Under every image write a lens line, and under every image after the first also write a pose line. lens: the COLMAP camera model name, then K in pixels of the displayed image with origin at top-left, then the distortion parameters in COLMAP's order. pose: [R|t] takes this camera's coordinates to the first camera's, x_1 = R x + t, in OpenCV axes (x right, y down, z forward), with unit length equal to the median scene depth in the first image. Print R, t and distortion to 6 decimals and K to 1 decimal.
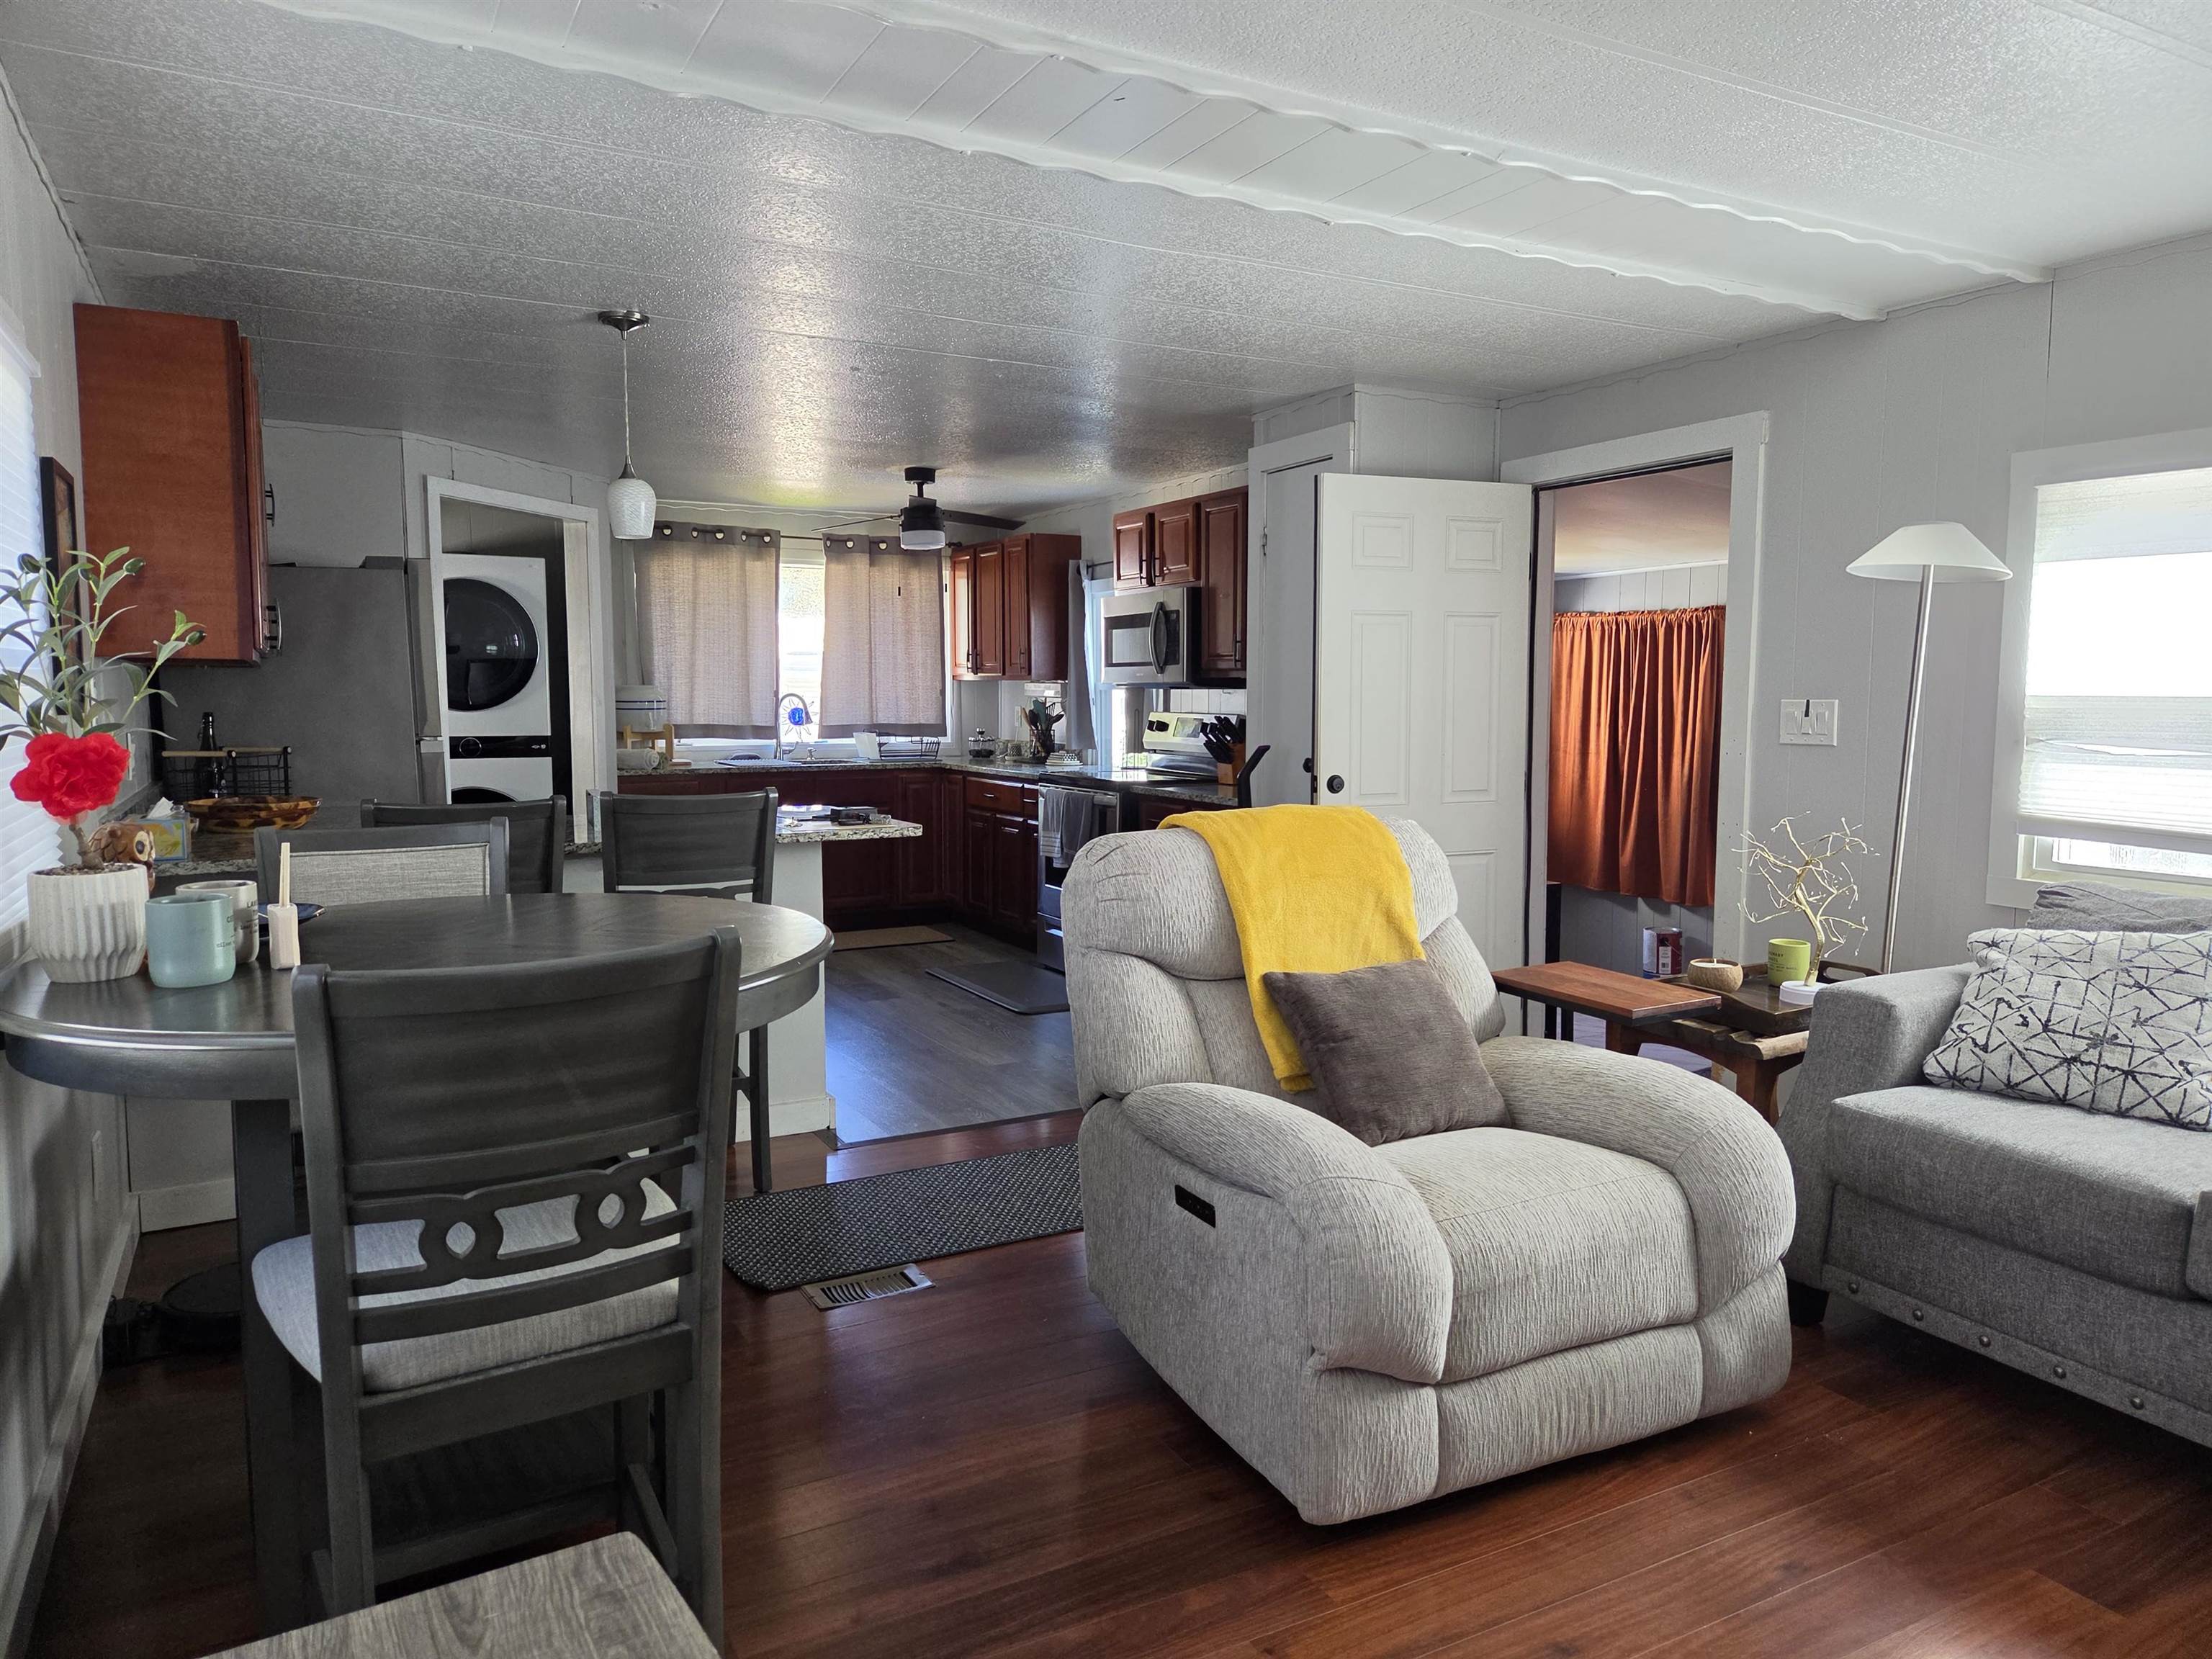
lens RADIAL K [[1472.2, 0, 1116.7], [0, 1472.2, 812.7], [0, 0, 1]] dist [0.066569, -0.054666]
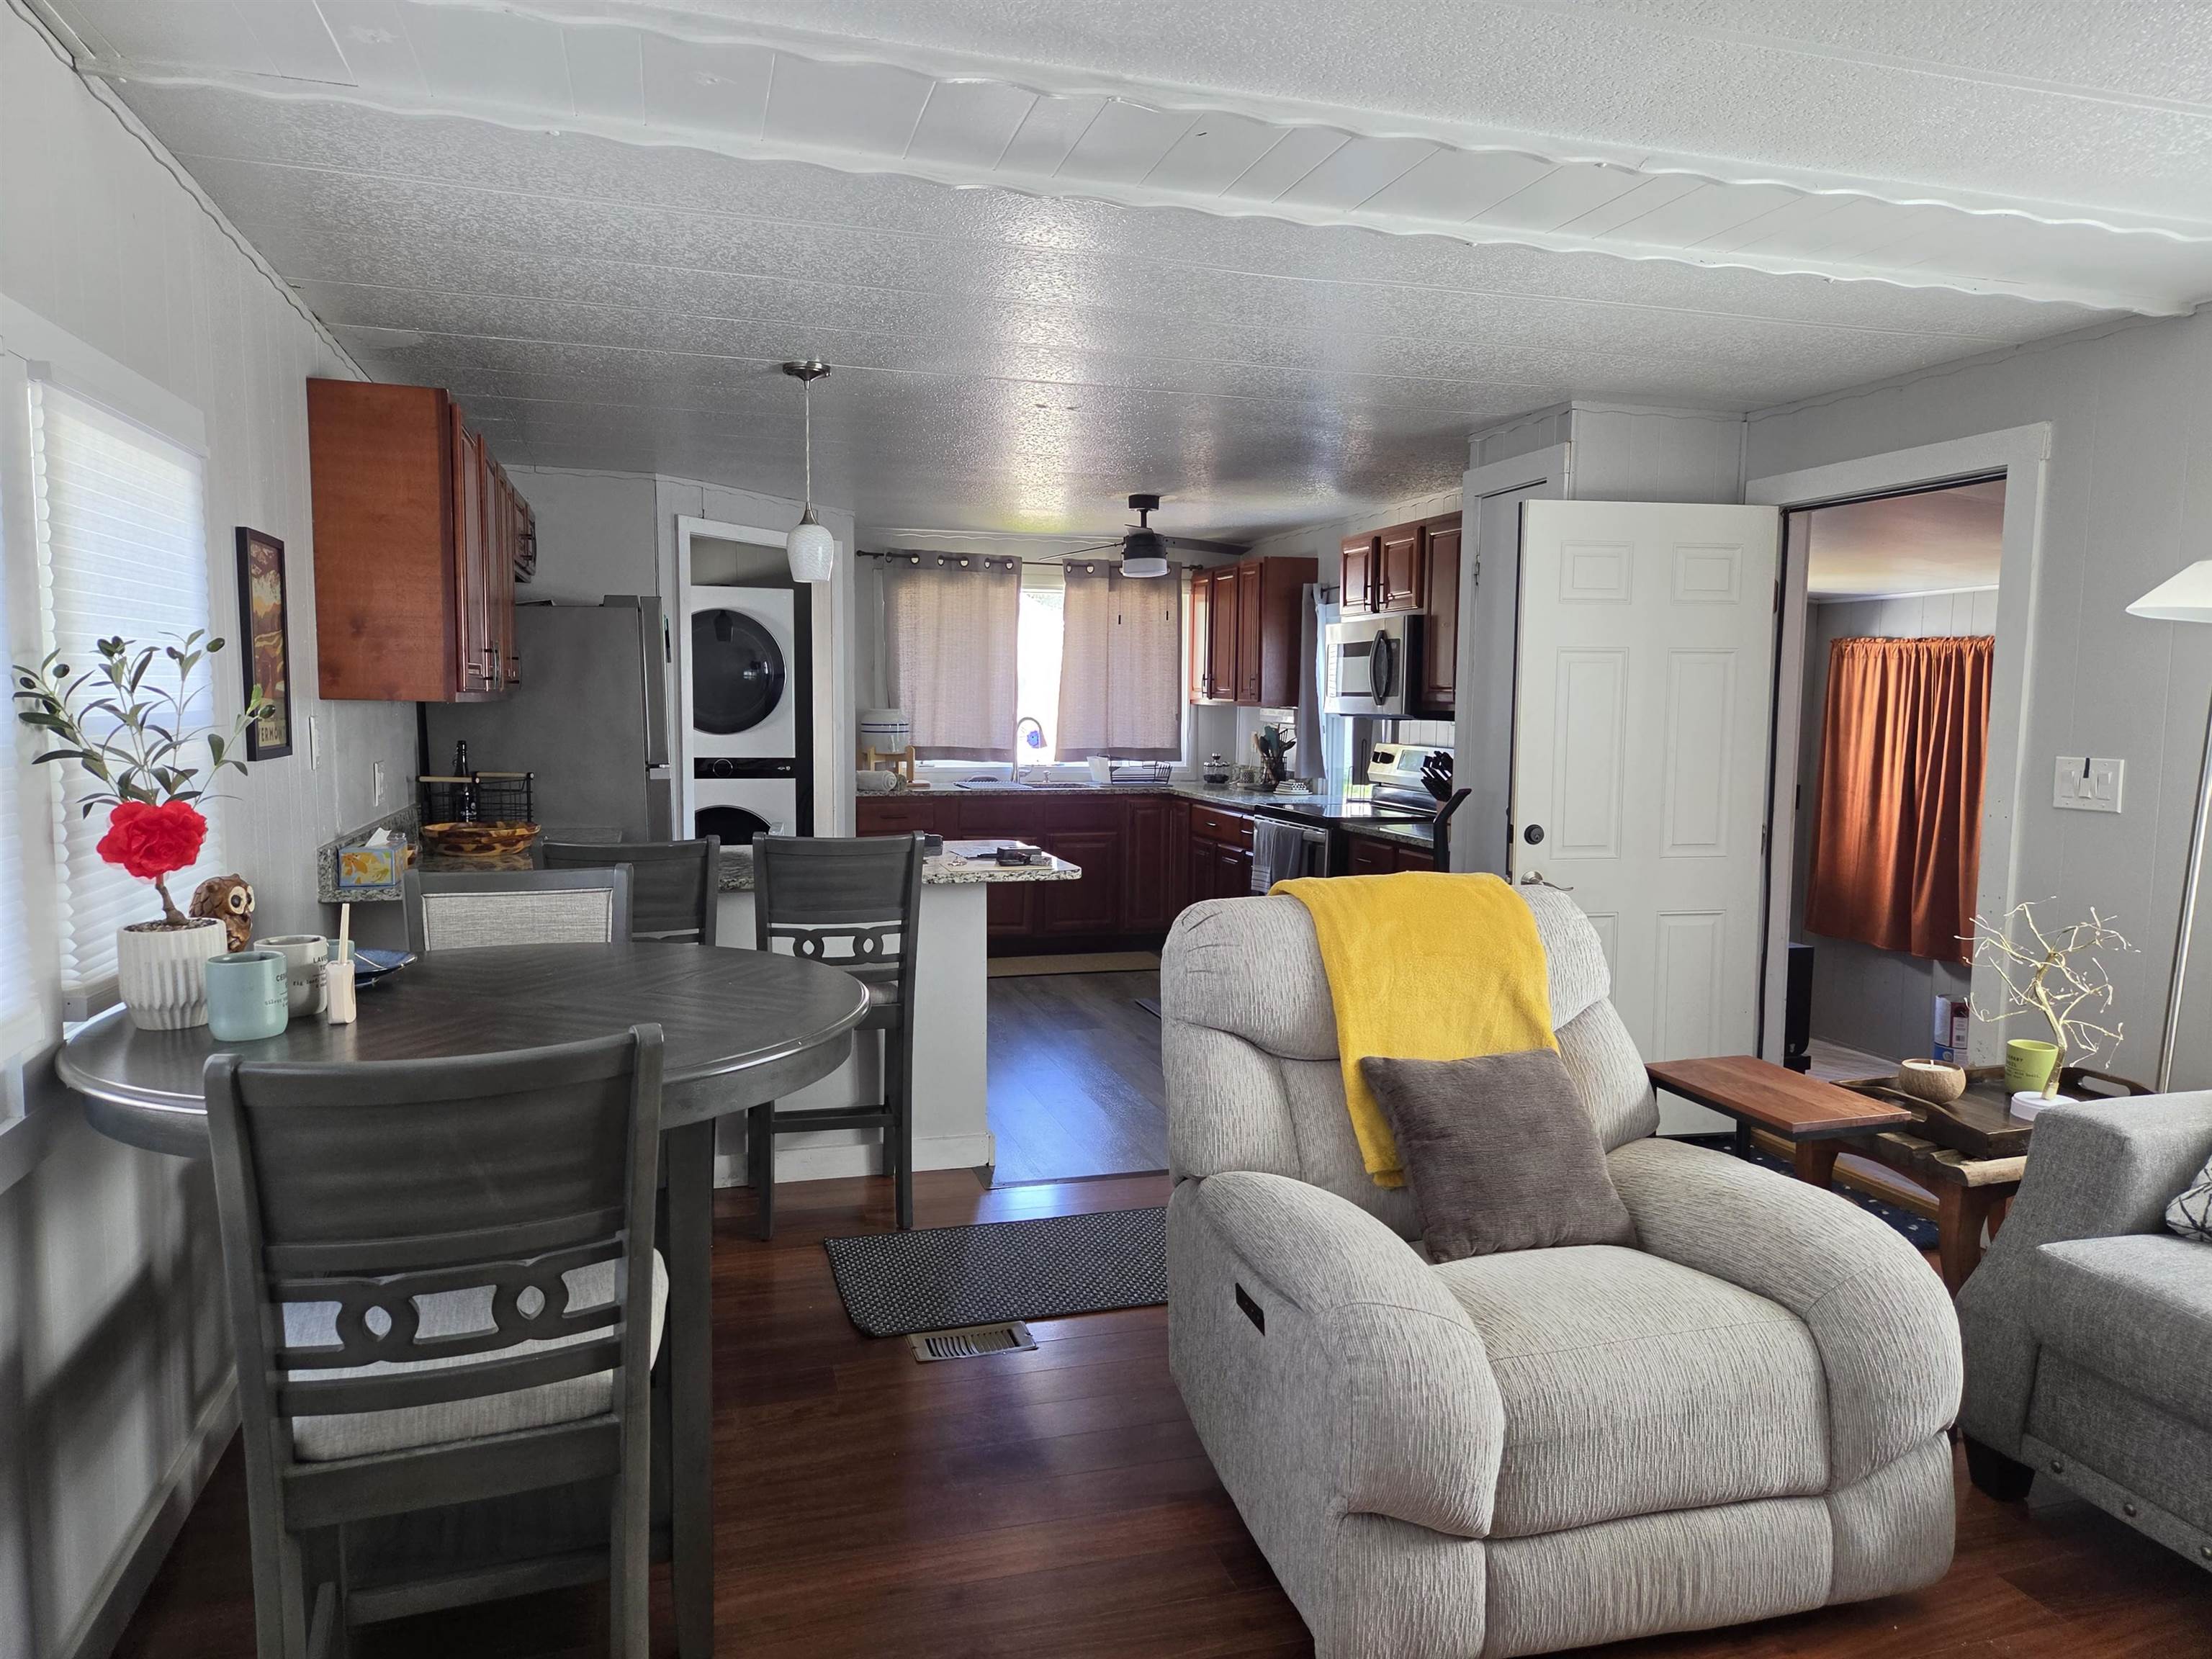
lens RADIAL K [[1472.2, 0, 1110.1], [0, 1472.2, 834.3], [0, 0, 1]] dist [0.066569, -0.054666]
pose [[0.978024, 0.028638, -0.206516, 0.115516], [-0.026760, 0.999571, 0.011883, -0.033948], [0.206768, -0.006096, 0.978371, 0.046554]]
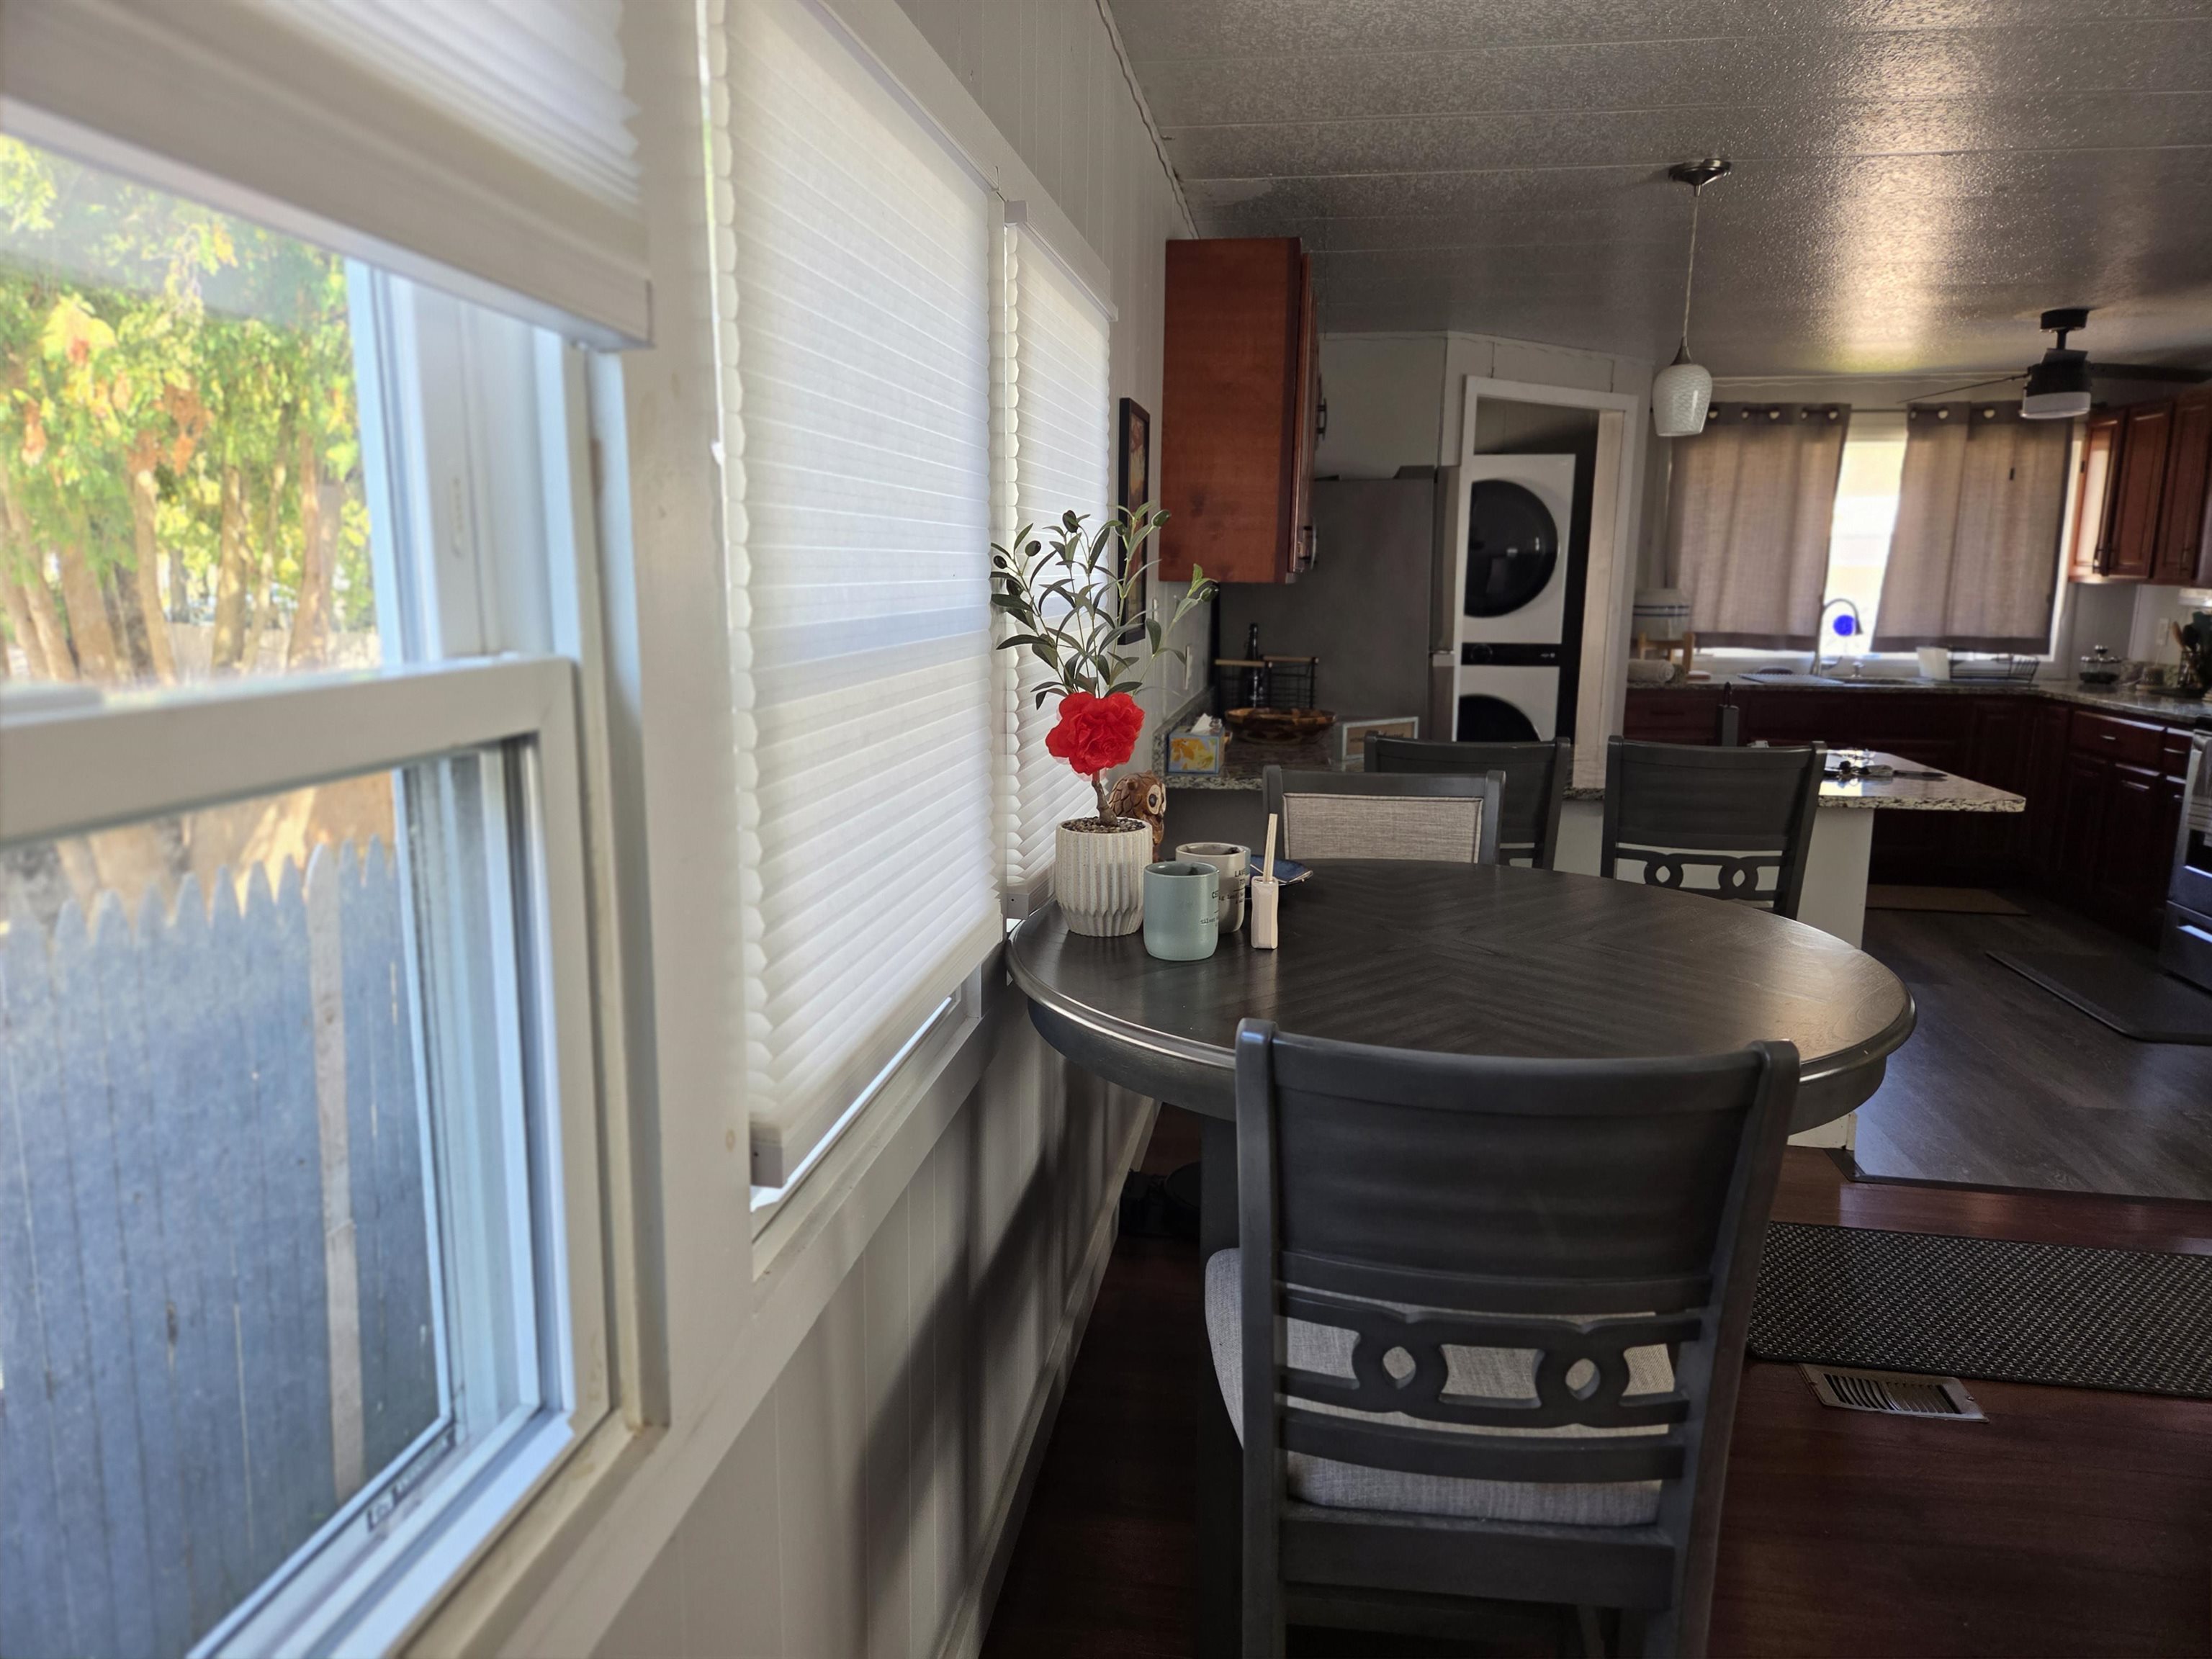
lens RADIAL K [[1472.2, 0, 1102.7], [0, 1472.2, 838.9], [0, 0, 1]] dist [0.066569, -0.054666]
pose [[0.789054, 0.117096, -0.603061, -0.049934], [-0.060267, 0.991685, 0.113701, -0.037961], [0.611361, -0.053371, 0.789550, 0.124006]]
